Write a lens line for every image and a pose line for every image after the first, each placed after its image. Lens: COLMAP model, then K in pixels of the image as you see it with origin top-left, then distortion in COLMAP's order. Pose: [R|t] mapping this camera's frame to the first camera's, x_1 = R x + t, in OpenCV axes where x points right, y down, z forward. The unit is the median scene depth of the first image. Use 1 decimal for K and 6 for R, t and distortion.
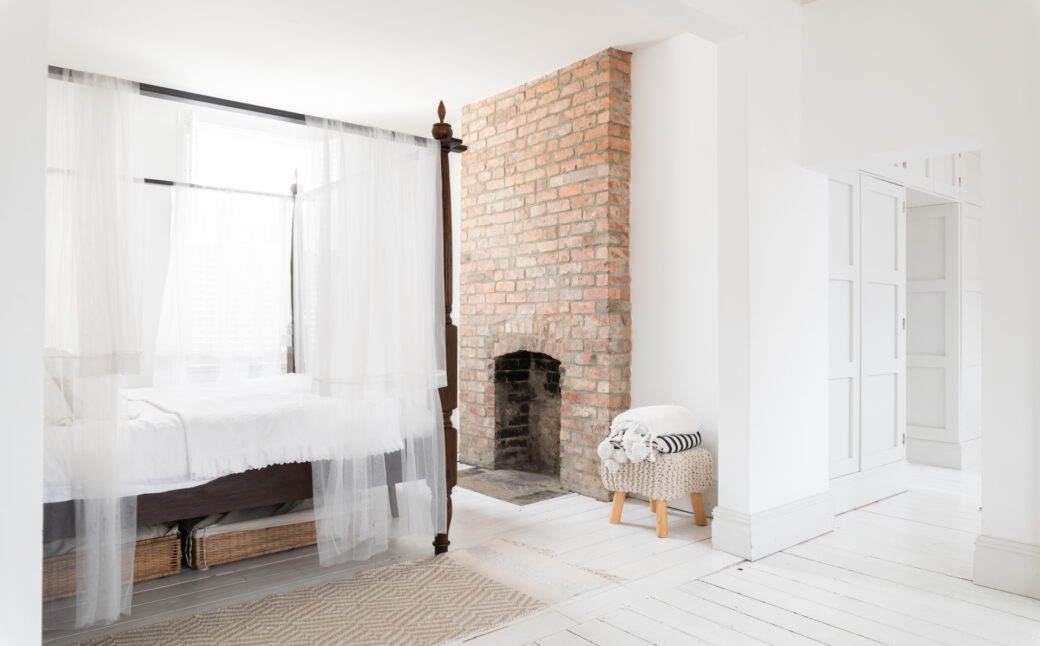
lens RADIAL K [[706.6, 0, 525.5], [0, 706.6, 322.7], [0, 0, 1]] dist [0.000788, 0.003131]
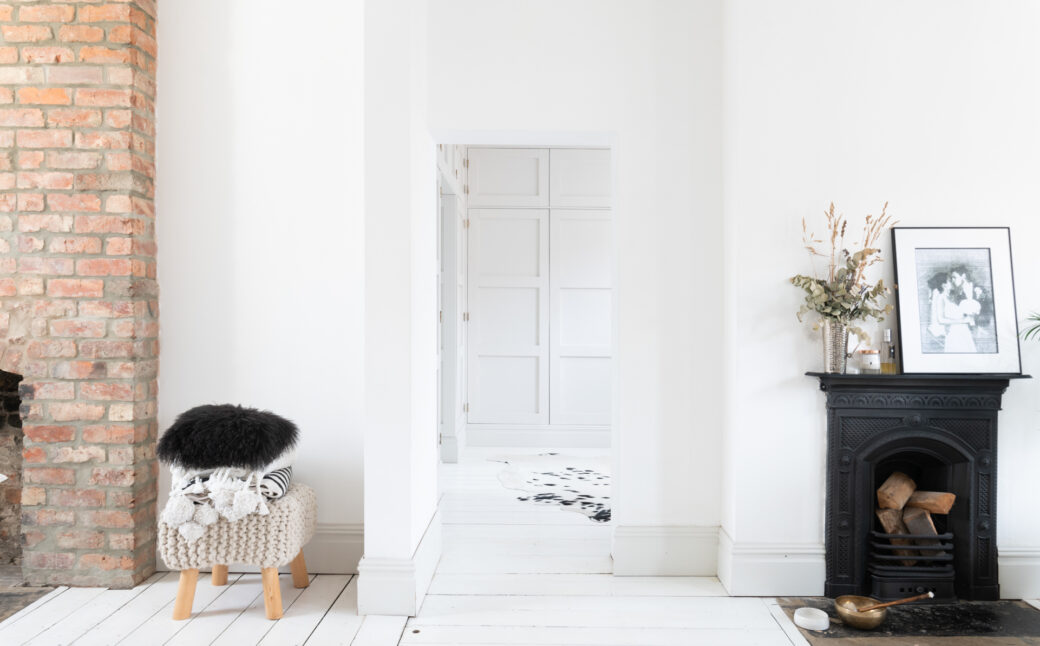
lens RADIAL K [[786.8, 0, 515.7], [0, 786.8, 326.0], [0, 0, 1]] dist [0.002849, 0.004593]
pose [[0.646908, -0.005380, 0.762549, -0.204472], [-0.007150, 0.999888, 0.013121, 0.000173], [-0.762535, -0.013940, 0.646797, 0.258553]]
